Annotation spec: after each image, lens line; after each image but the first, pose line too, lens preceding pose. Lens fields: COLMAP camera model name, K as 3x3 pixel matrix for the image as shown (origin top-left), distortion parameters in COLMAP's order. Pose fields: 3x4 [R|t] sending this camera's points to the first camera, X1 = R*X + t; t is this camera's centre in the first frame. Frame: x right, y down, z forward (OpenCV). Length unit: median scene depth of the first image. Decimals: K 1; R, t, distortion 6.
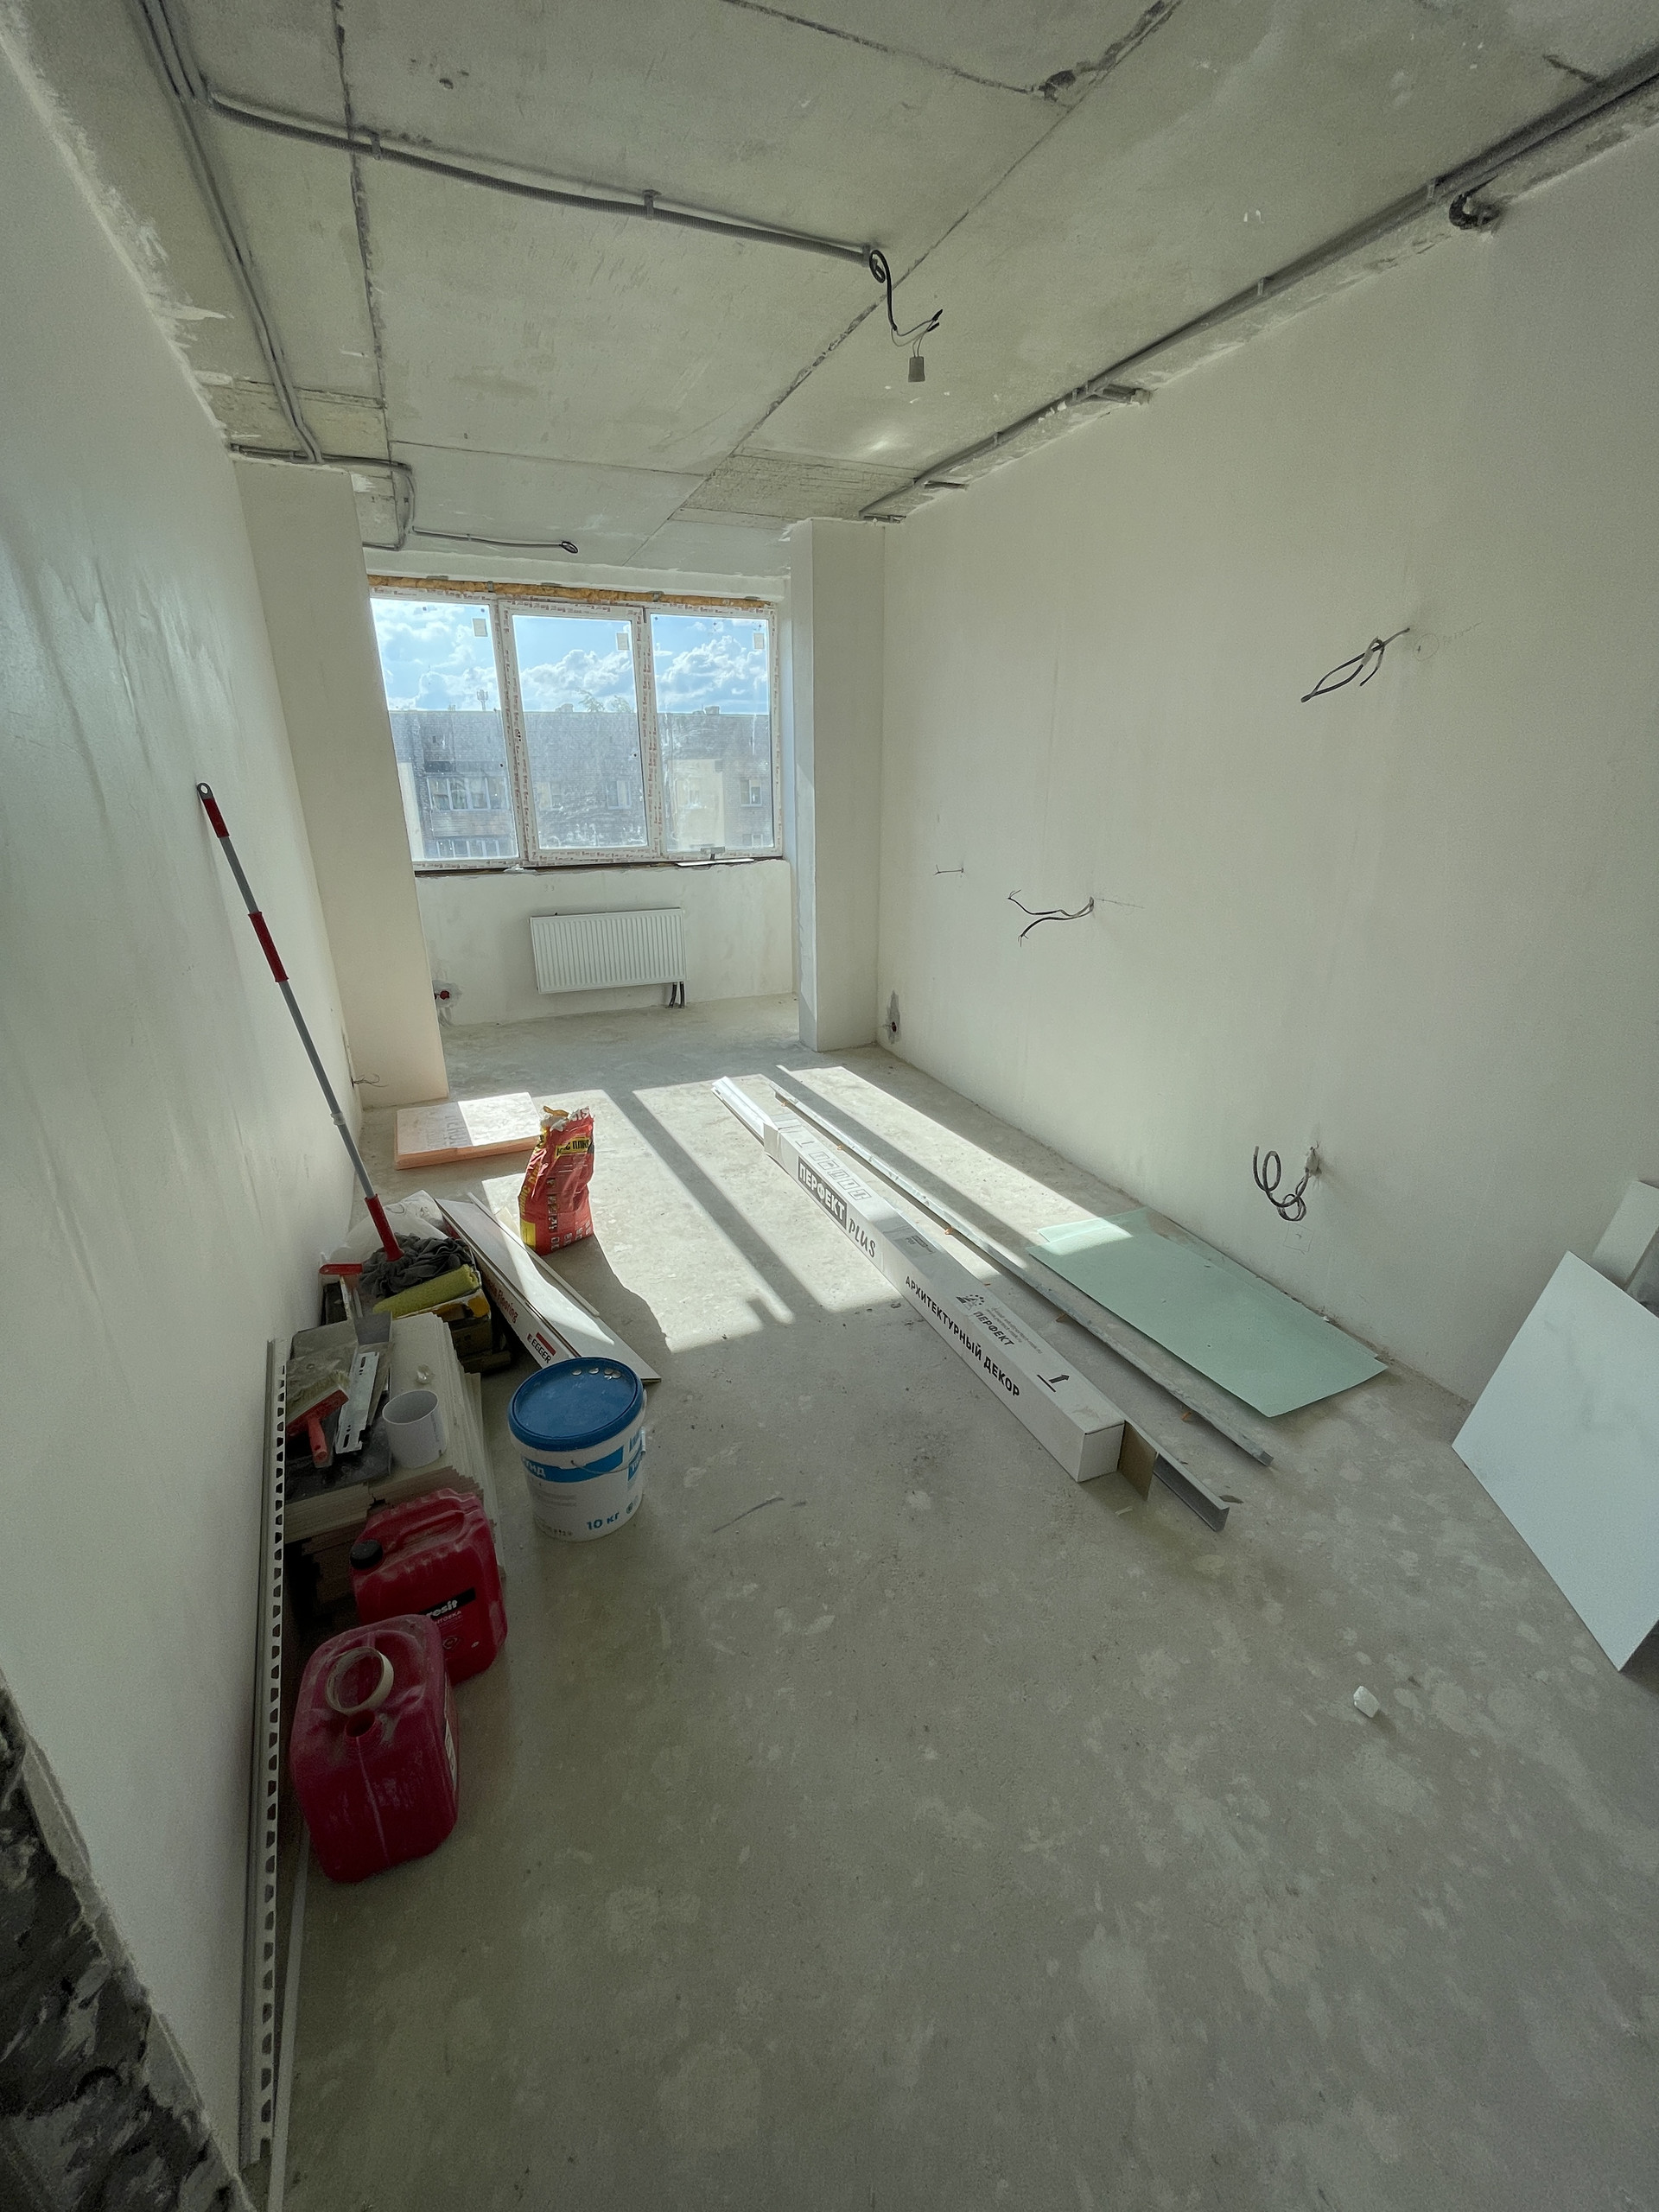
lens RADIAL K [[894.4, 0, 828.7], [0, 894.4, 1102.3], [0, 0, 1]] dist [0.000265, -0.000157]
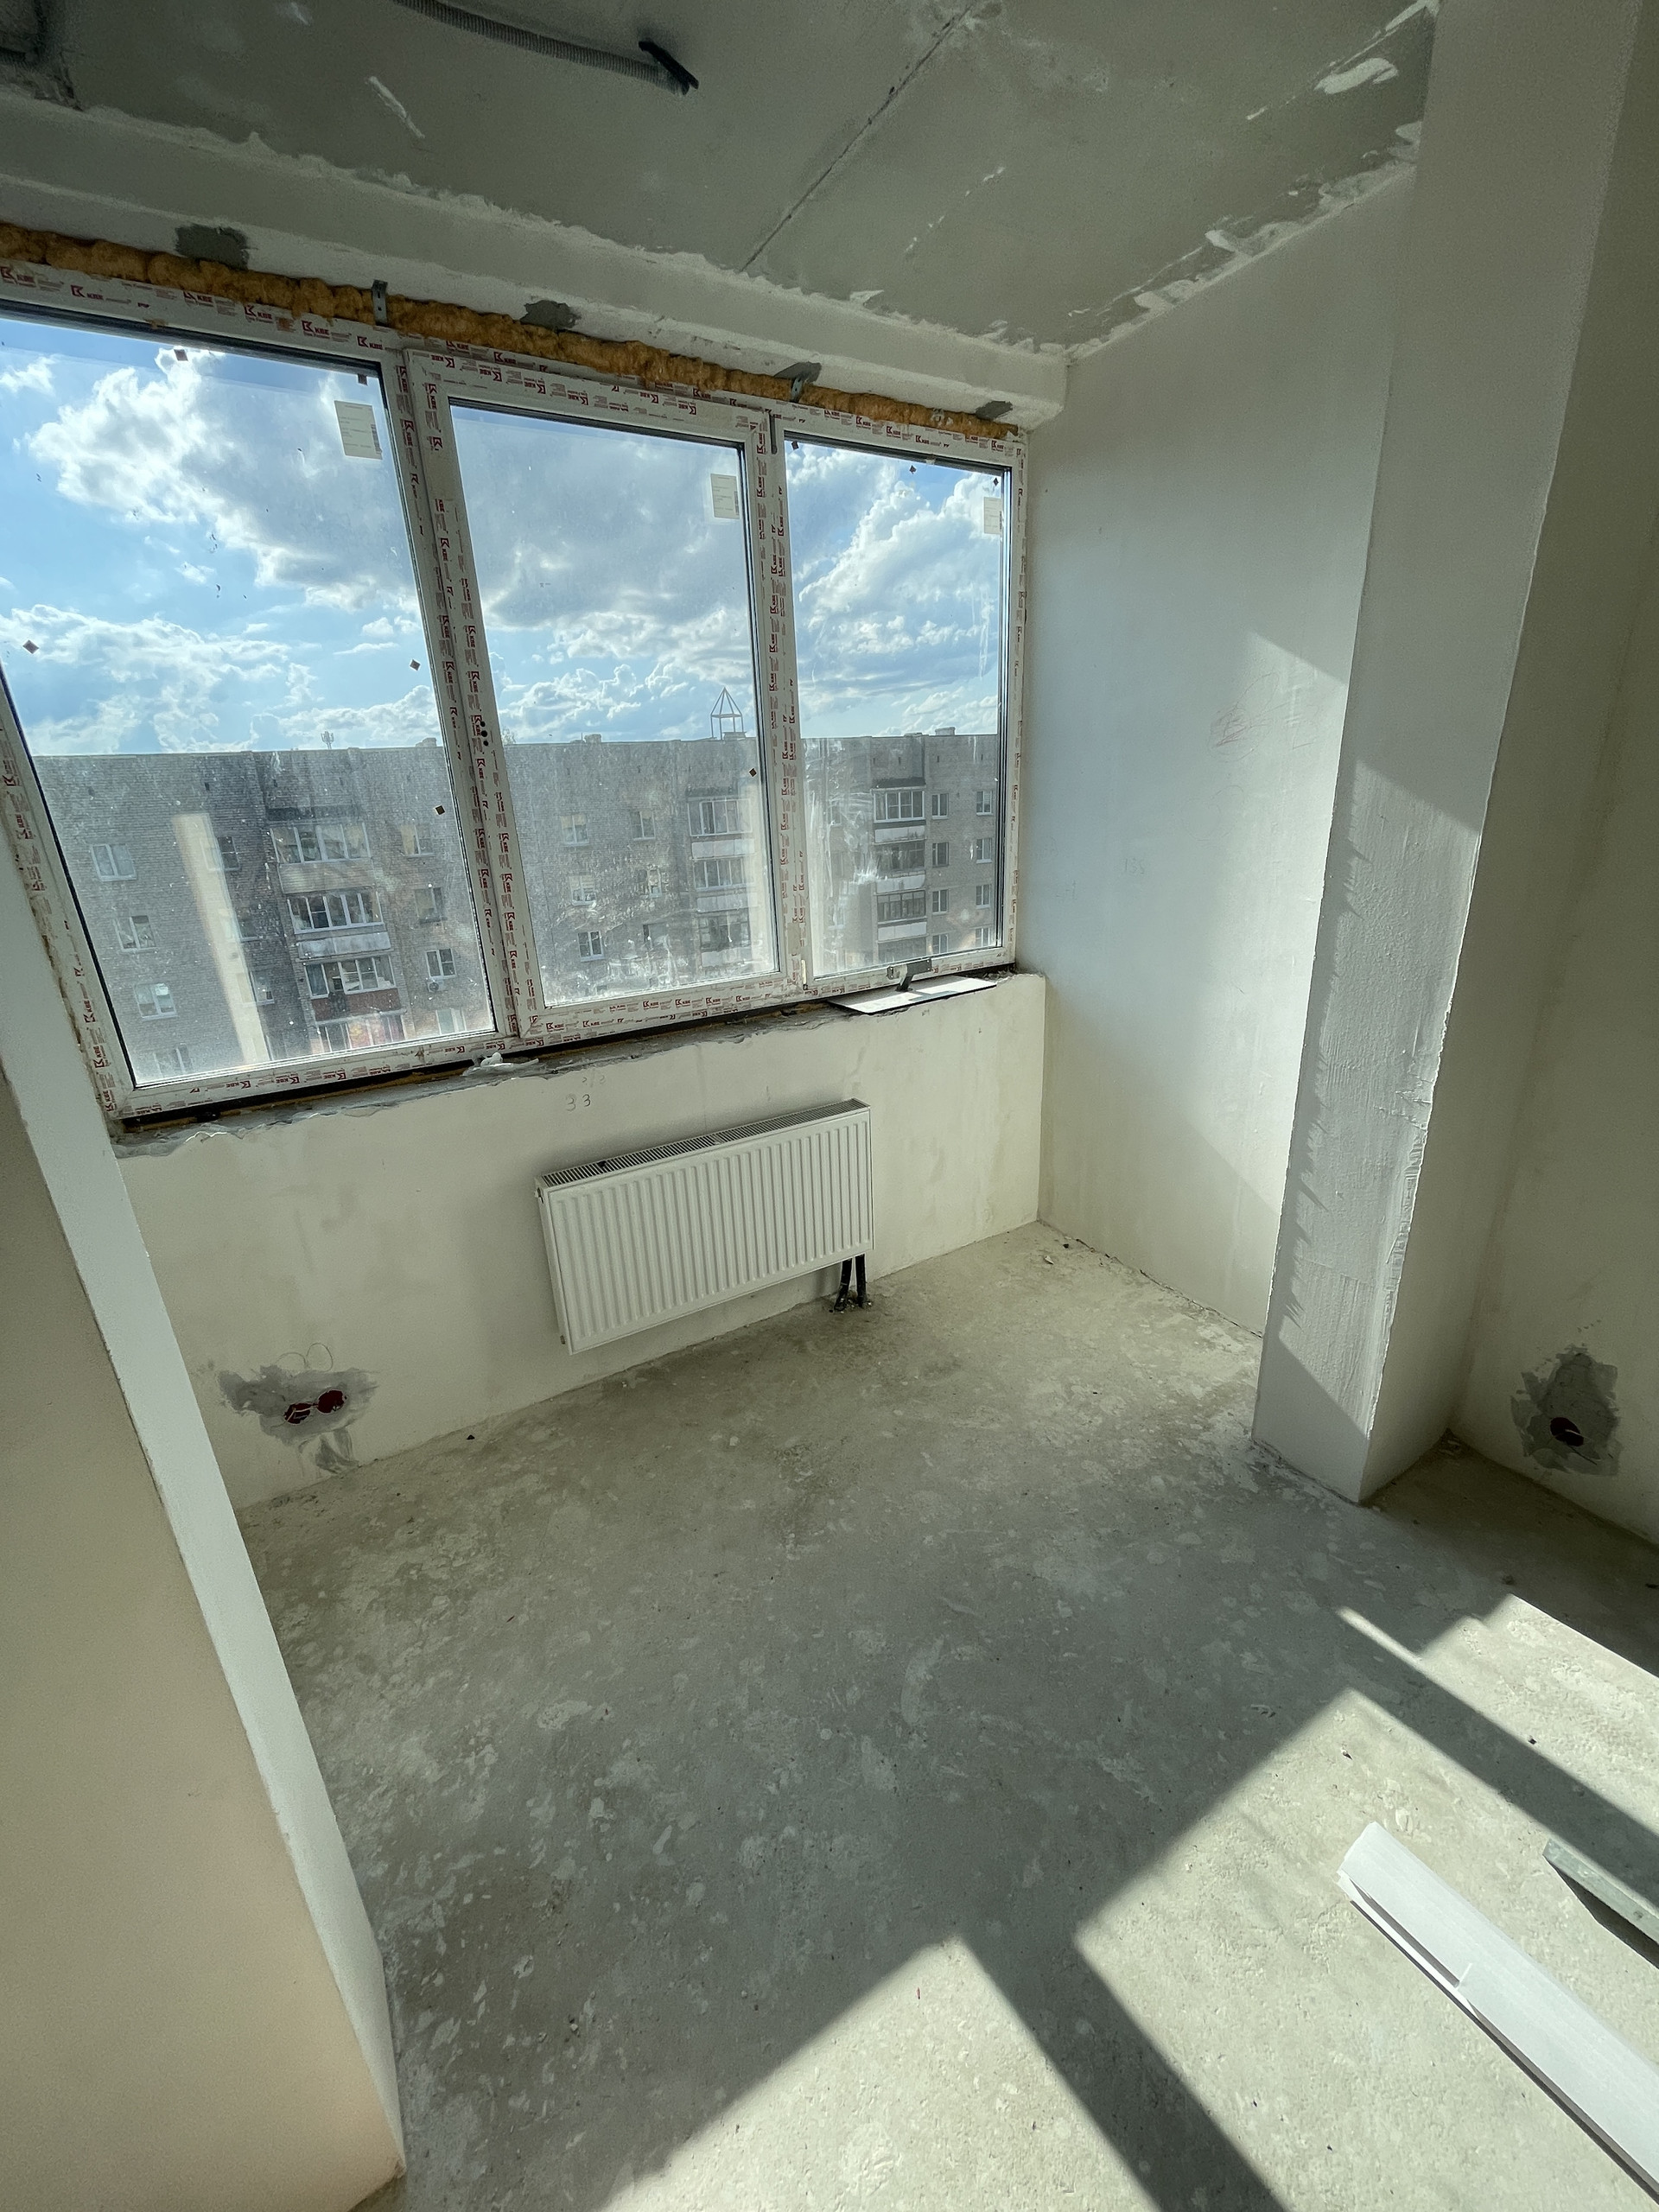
lens RADIAL K [[888.5, 0, 825.5], [0, 888.5, 1098.5], [0, 0, 1]] dist [0.004793, 0.000445]
pose [[0.989627, -0.085074, 0.115764, -0.268399], [0.087961, 0.995922, -0.020053, -0.241762], [-0.113586, 0.030028, 0.993074, 0.631906]]
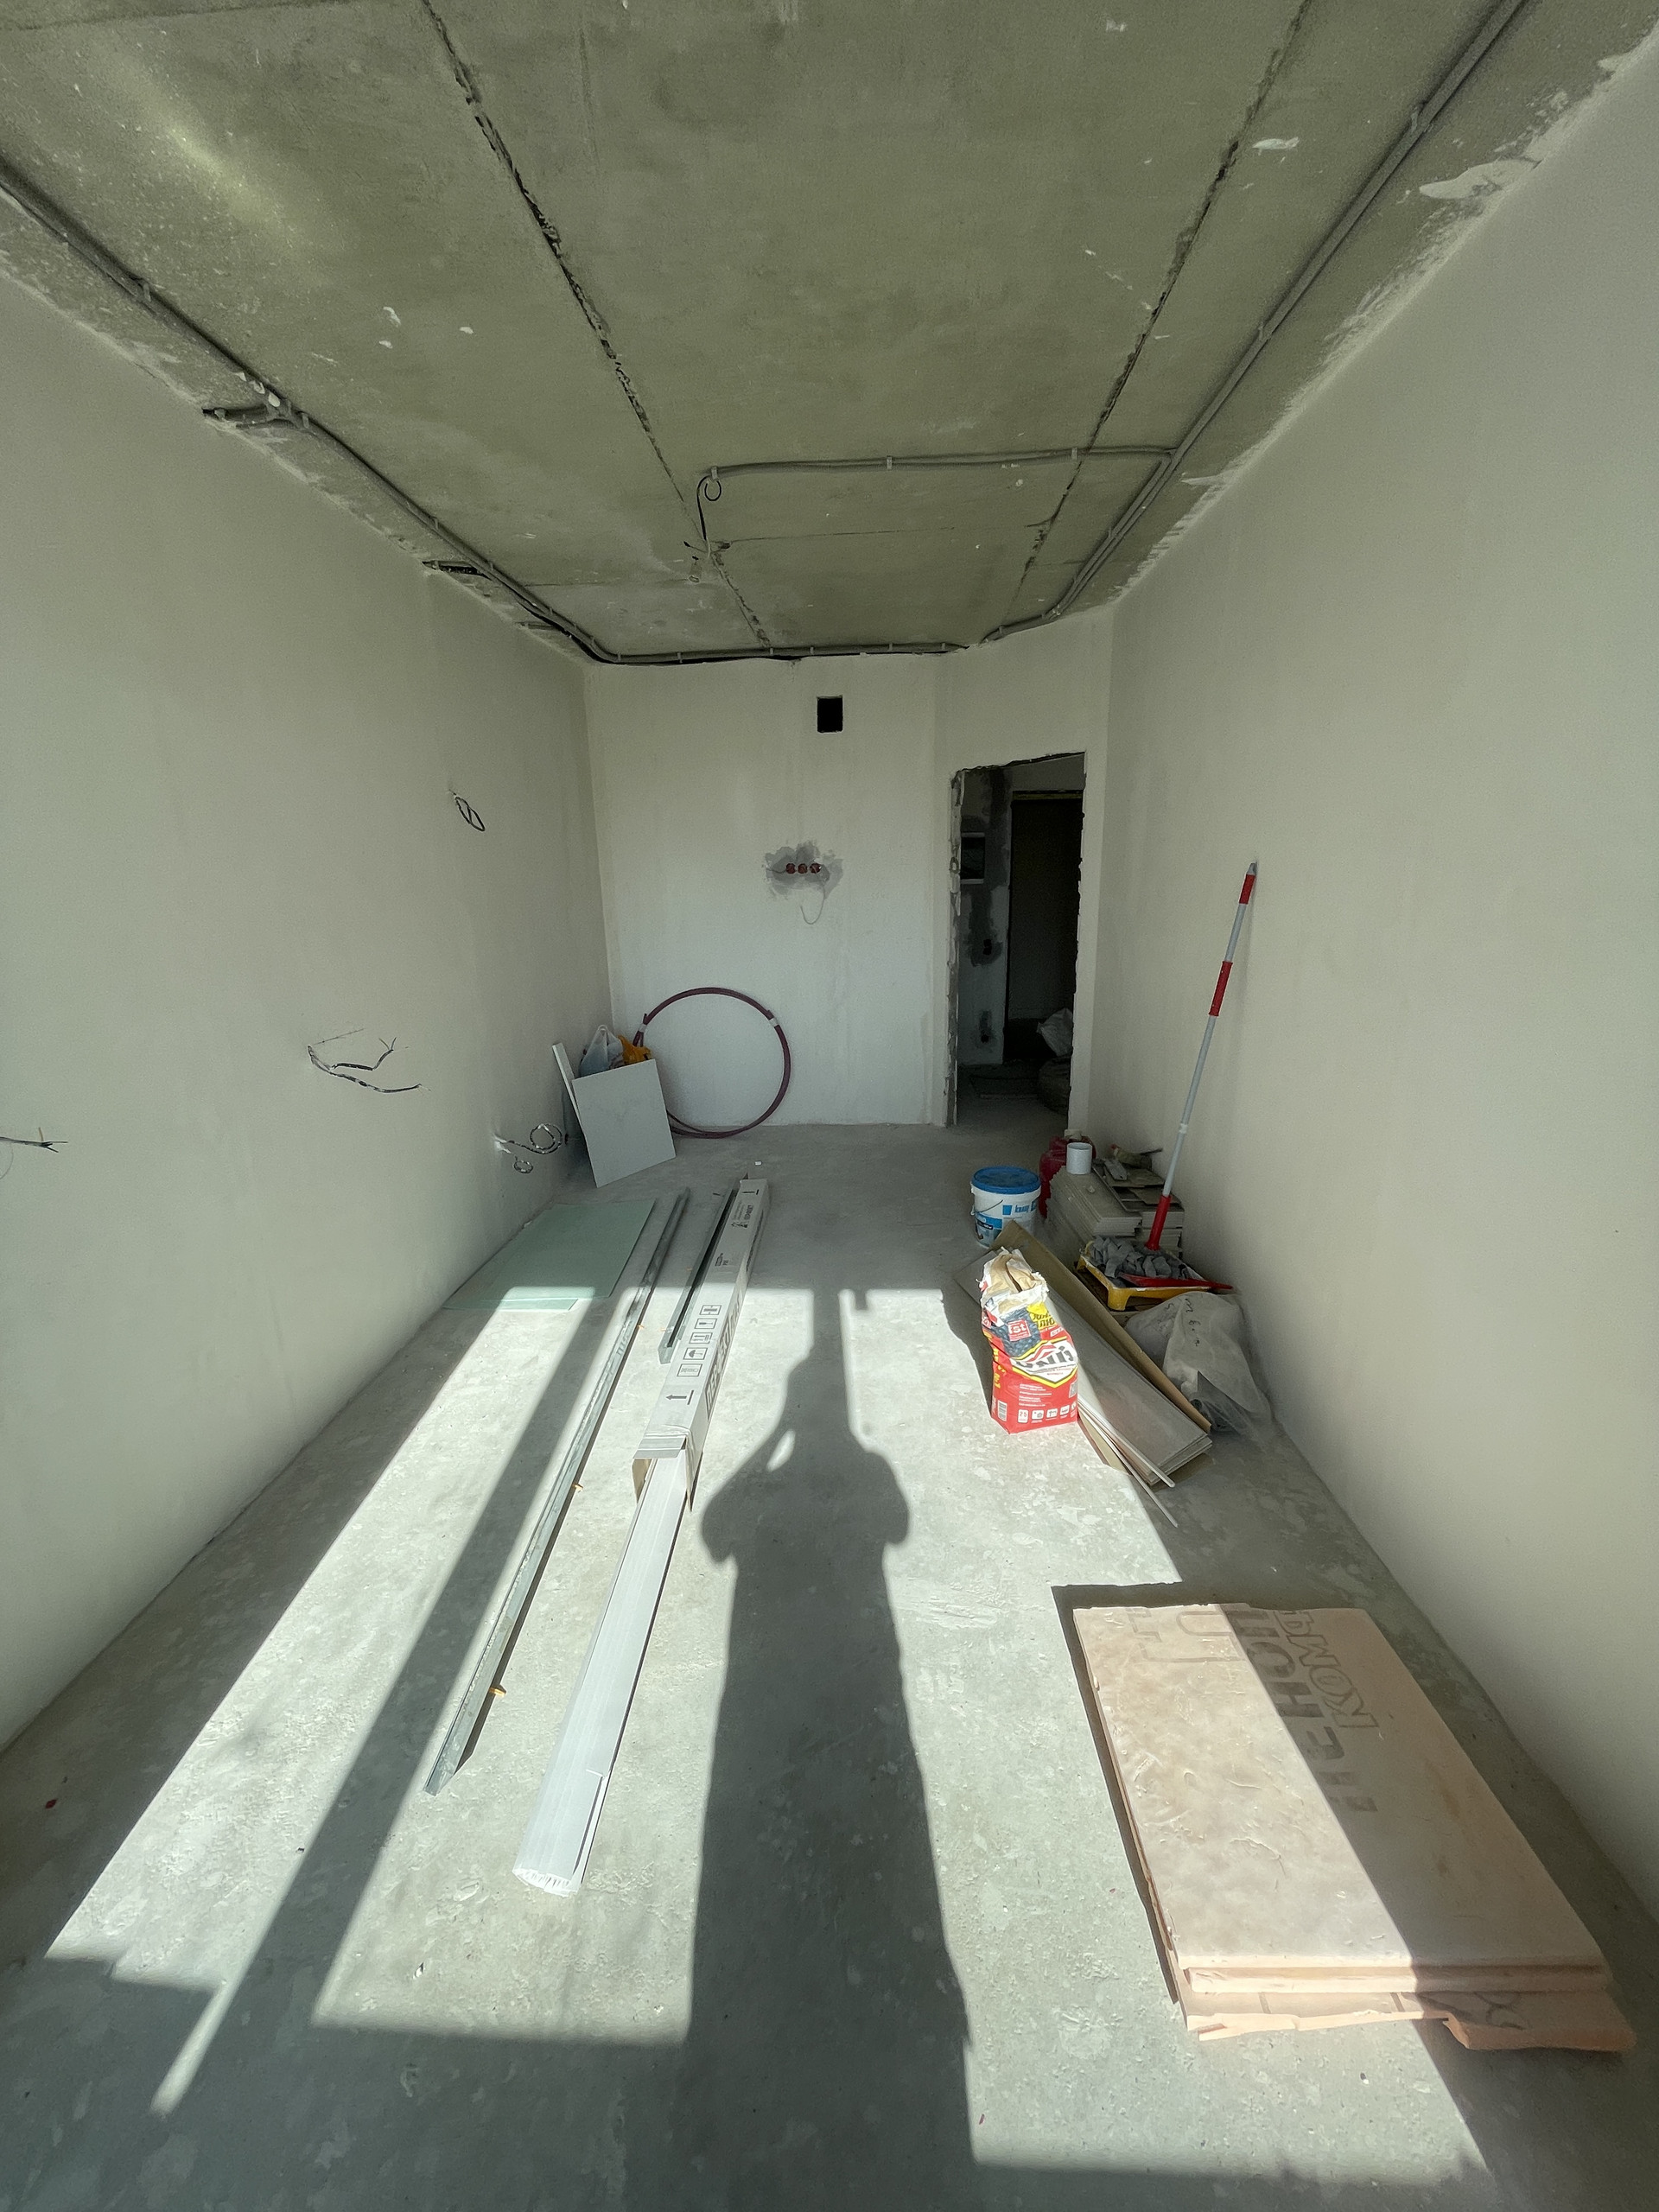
lens RADIAL K [[894.4, 0, 828.7], [0, 894.4, 1102.3], [0, 0, 1]] dist [0.000265, -0.000157]
pose [[-0.899854, -0.084434, 0.427941, -0.275245], [0.178025, 0.824562, 0.537033, -0.333971], [-0.398208, 0.559436, -0.726954, 0.905344]]
